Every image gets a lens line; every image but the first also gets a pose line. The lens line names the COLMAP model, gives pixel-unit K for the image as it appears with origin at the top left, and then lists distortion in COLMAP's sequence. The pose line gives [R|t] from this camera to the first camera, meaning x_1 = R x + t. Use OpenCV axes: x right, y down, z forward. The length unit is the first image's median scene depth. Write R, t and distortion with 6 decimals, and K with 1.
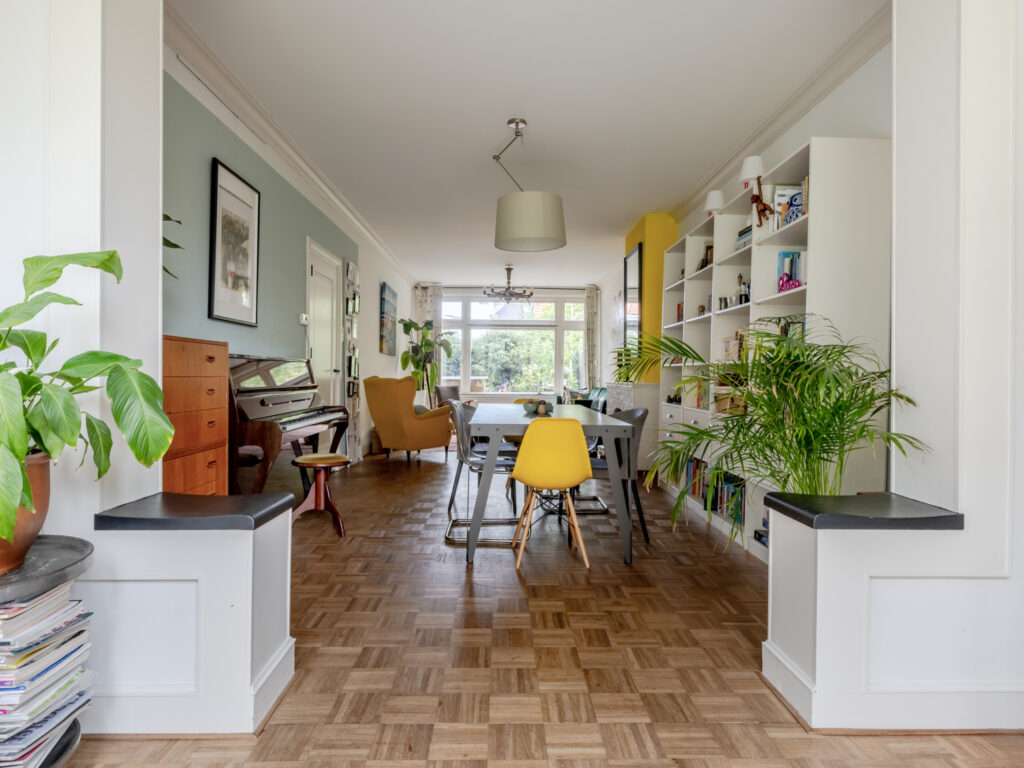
lens RADIAL K [[539.5, 0, 512.0], [0, 539.5, 384.0], [0, 0, 1]] dist [-0.000659, -0.000010]
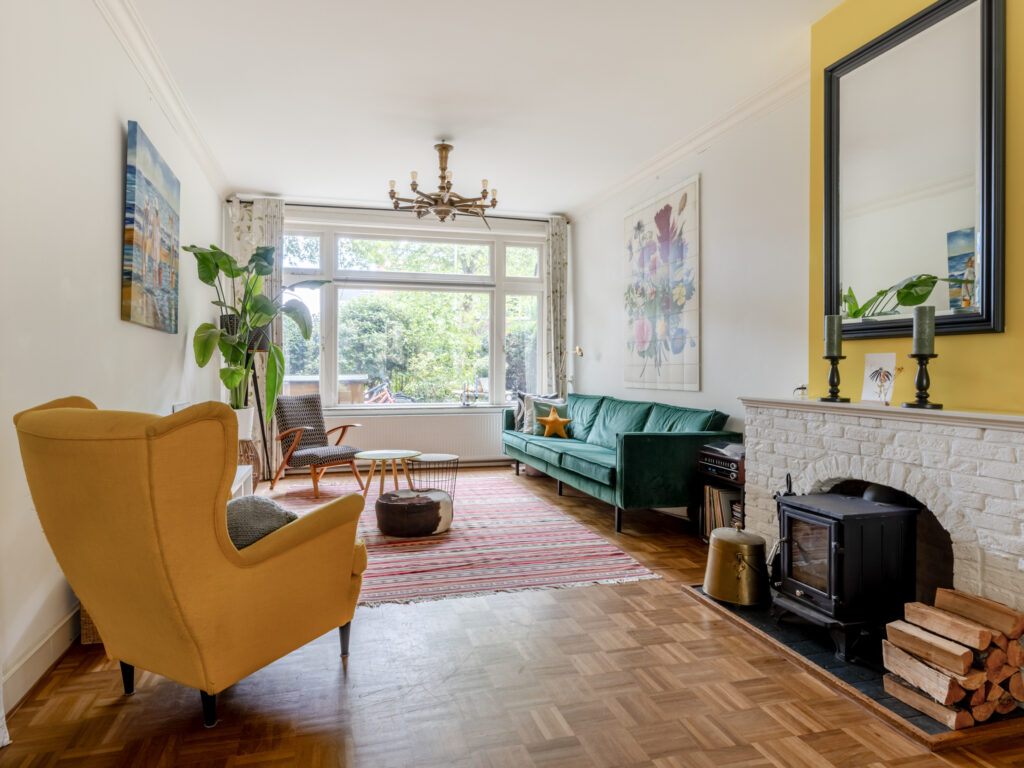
lens RADIAL K [[647.1, 0, 512.0], [0, 647.1, 384.0], [0, 0, 1]] dist [-0.002850, 0.000716]
pose [[0.972235, -0.011701, 0.233712, -0.085593], [0.008965, 0.999878, 0.012766, -0.017597], [-0.233833, -0.010317, 0.972222, 0.470381]]
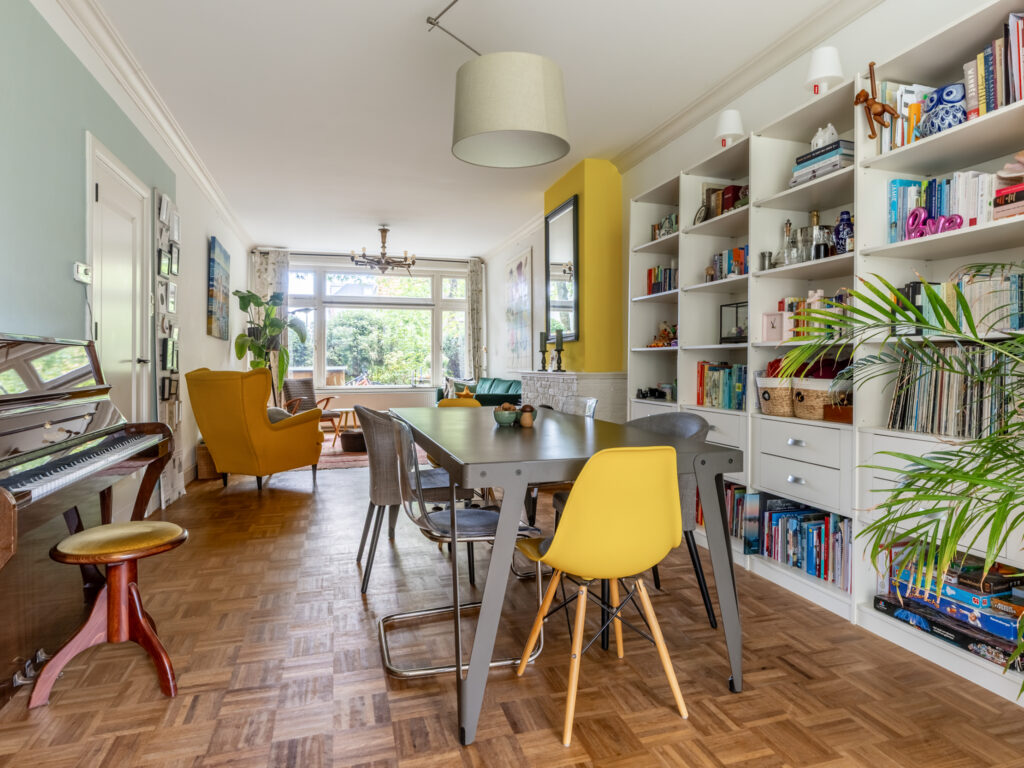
lens RADIAL K [[581.6, 0, 515.7], [0, 581.6, 365.2], [0, 0, 1]] dist [-0.006246, -0.000017]
pose [[0.963961, -0.011372, 0.265799, -0.050700], [0.014887, 0.999826, -0.011214, -0.003249], [-0.265626, 0.014767, 0.963963, 0.137166]]
